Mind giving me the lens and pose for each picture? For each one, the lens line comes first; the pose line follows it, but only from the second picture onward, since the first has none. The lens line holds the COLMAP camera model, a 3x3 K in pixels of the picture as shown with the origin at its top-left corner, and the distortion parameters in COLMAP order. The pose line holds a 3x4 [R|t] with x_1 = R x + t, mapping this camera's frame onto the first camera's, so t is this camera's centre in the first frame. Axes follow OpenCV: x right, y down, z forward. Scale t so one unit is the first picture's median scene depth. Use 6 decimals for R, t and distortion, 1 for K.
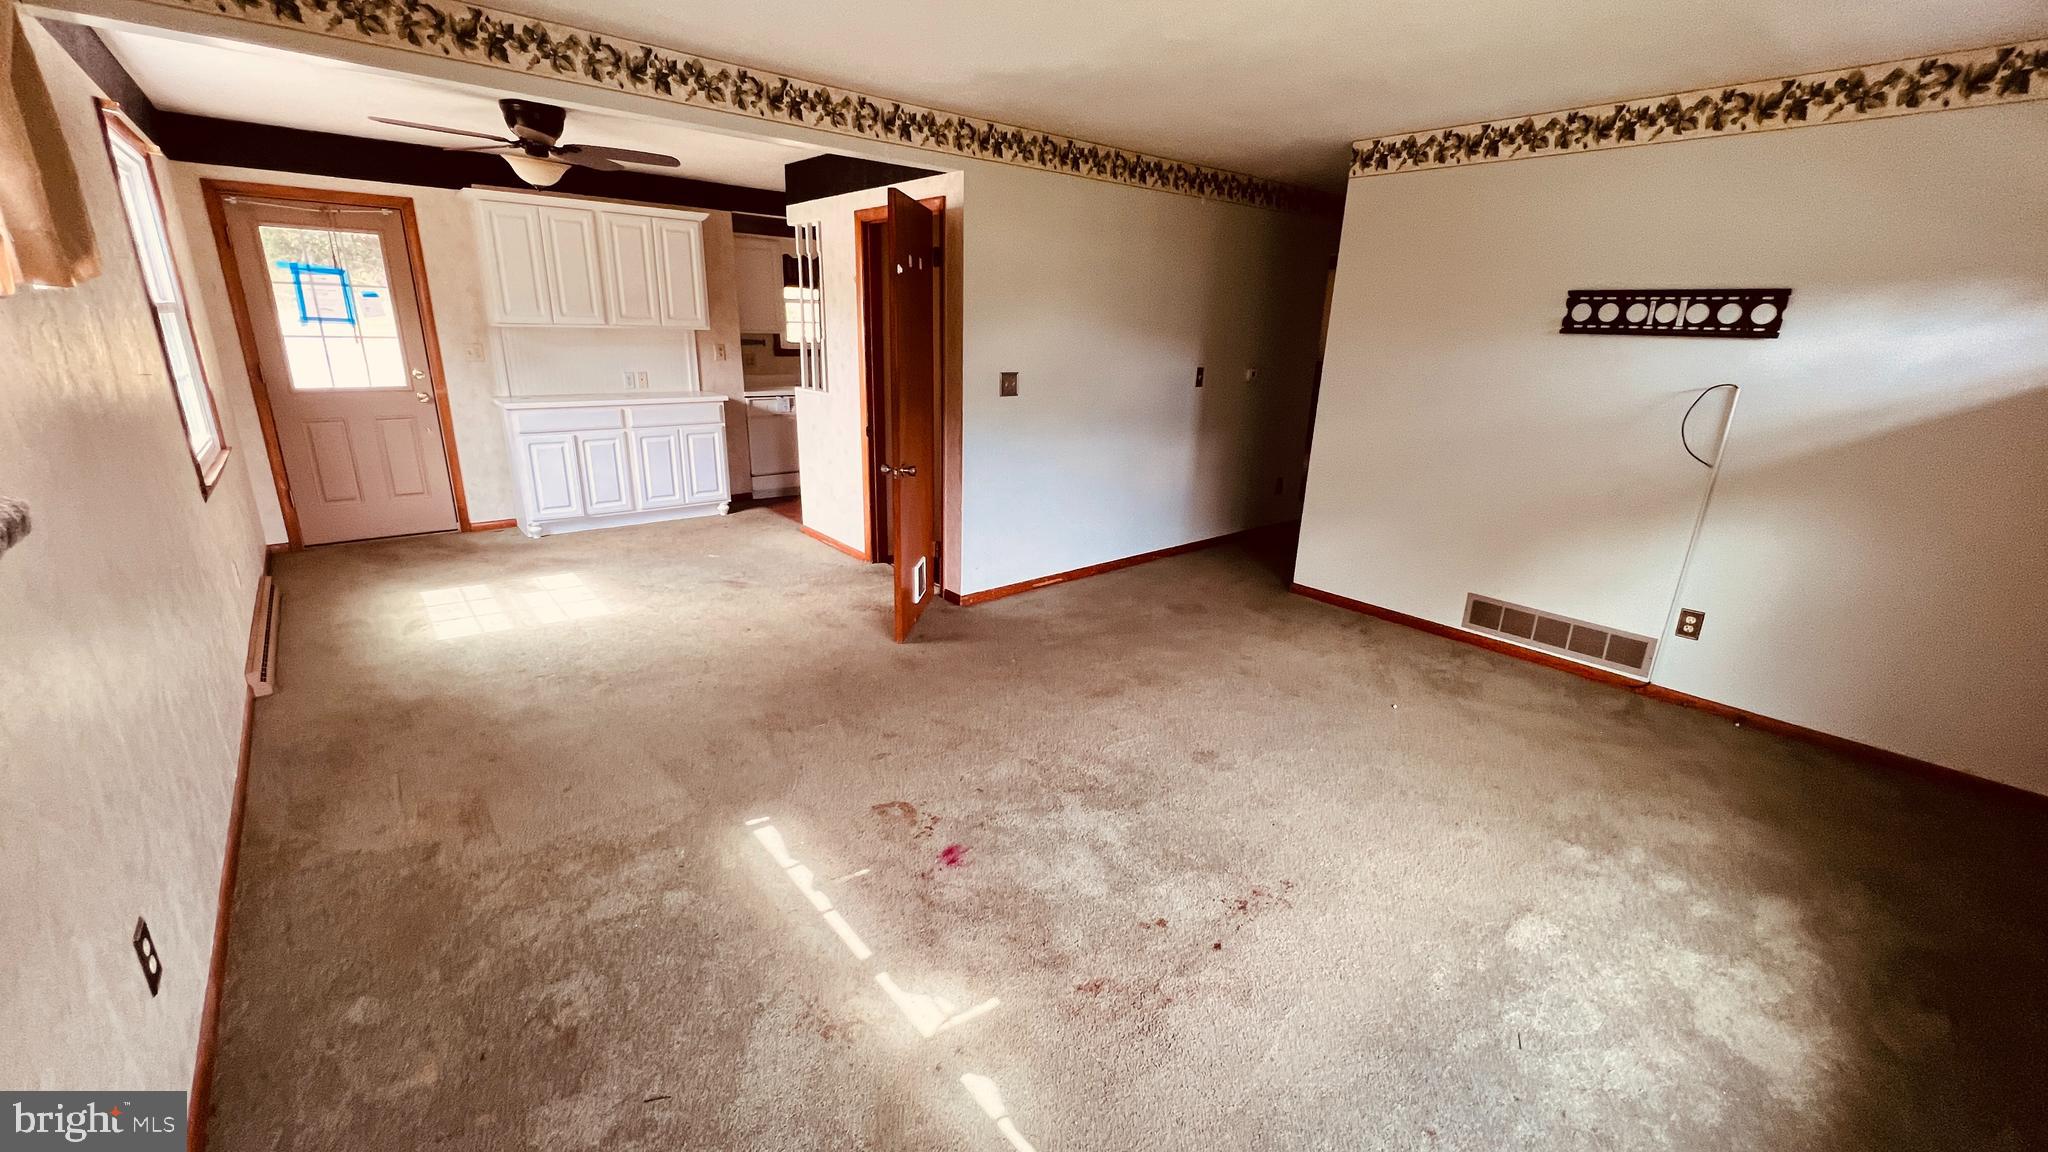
lens RADIAL K [[823.5, 0, 1023.1], [0, 823.5, 579.0], [0, 0, 1]] dist [0.000971, 0.000662]
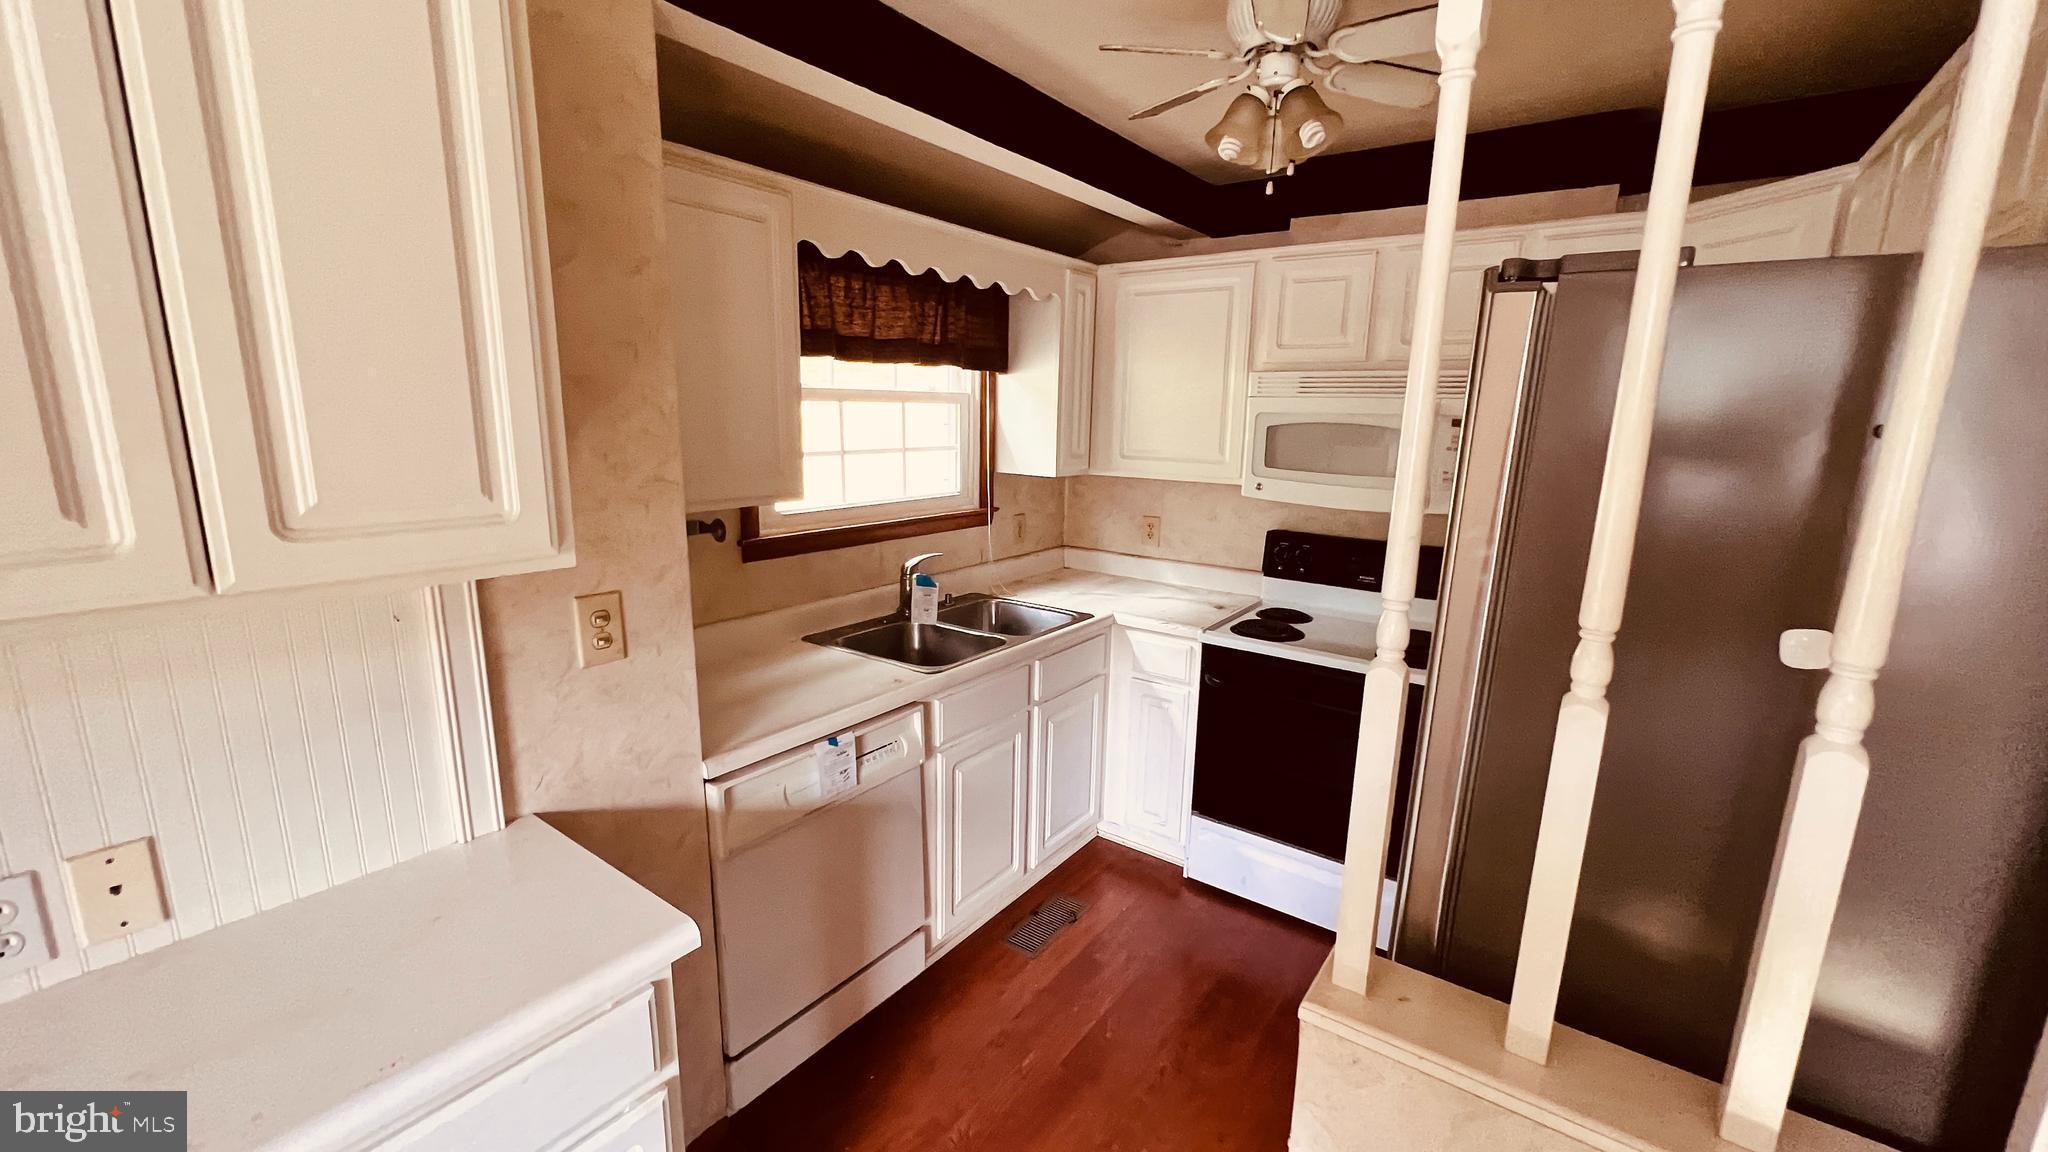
lens RADIAL K [[823.5, 0, 1024.2], [0, 823.5, 581.0], [0, 0, 1]] dist [0.000971, 0.000662]
pose [[0.968682, -0.063687, 0.240000, -0.592918], [0.084264, 0.993505, -0.076467, -0.500227], [-0.233571, 0.094295, 0.967757, 1.452286]]
